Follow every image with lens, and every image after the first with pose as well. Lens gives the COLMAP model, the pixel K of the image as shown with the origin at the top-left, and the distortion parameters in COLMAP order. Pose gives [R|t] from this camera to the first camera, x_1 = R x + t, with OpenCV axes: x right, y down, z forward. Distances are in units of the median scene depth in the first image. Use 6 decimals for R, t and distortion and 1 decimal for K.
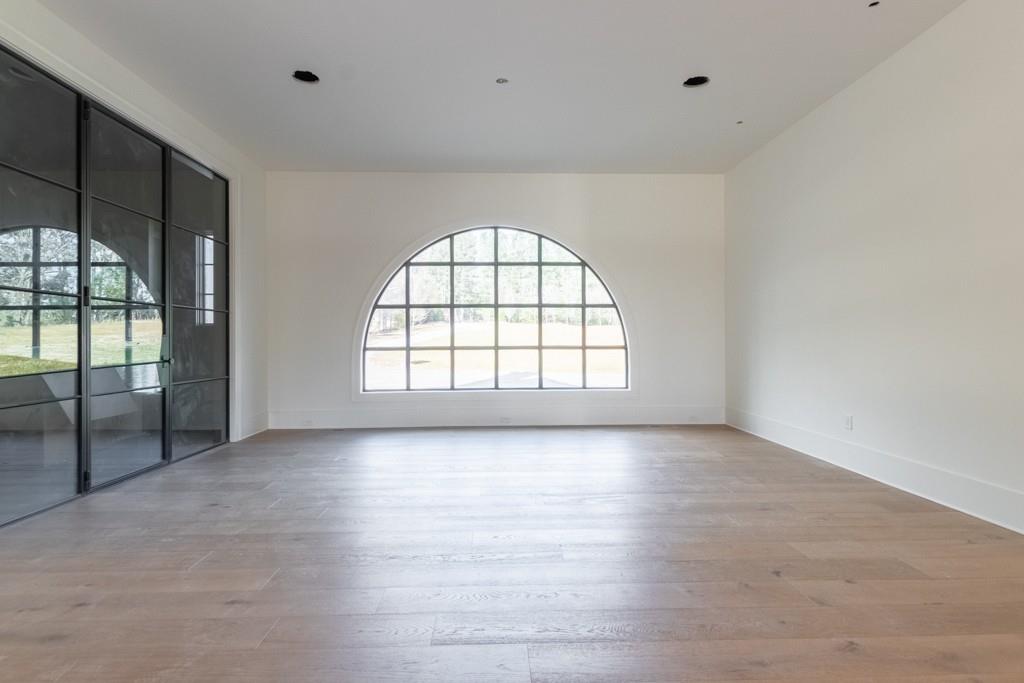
lens RADIAL K [[495.0, 0, 509.6], [0, 495.0, 339.9], [0, 0, 1]] dist [-0.000268, -0.000013]
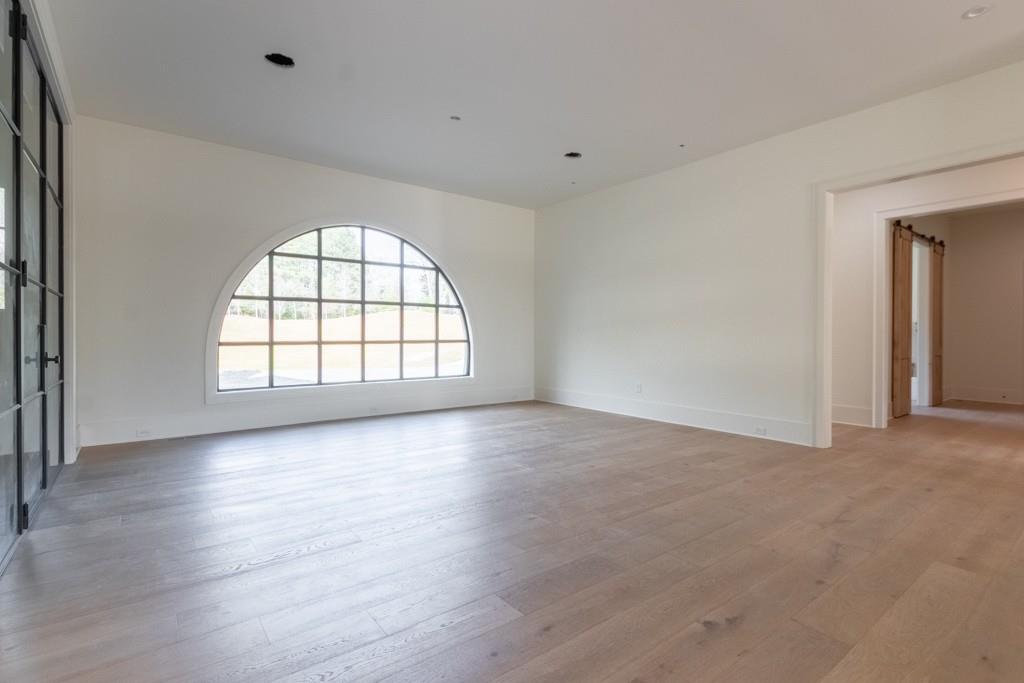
lens RADIAL K [[495.0, 0, 512.9], [0, 495.0, 338.4], [0, 0, 1]] dist [-0.000268, -0.000013]
pose [[0.802143, 0.002529, 0.597126, -0.397540], [-0.006281, 0.999971, 0.004202, 0.001395], [-0.597099, -0.007121, 0.802136, -0.029171]]
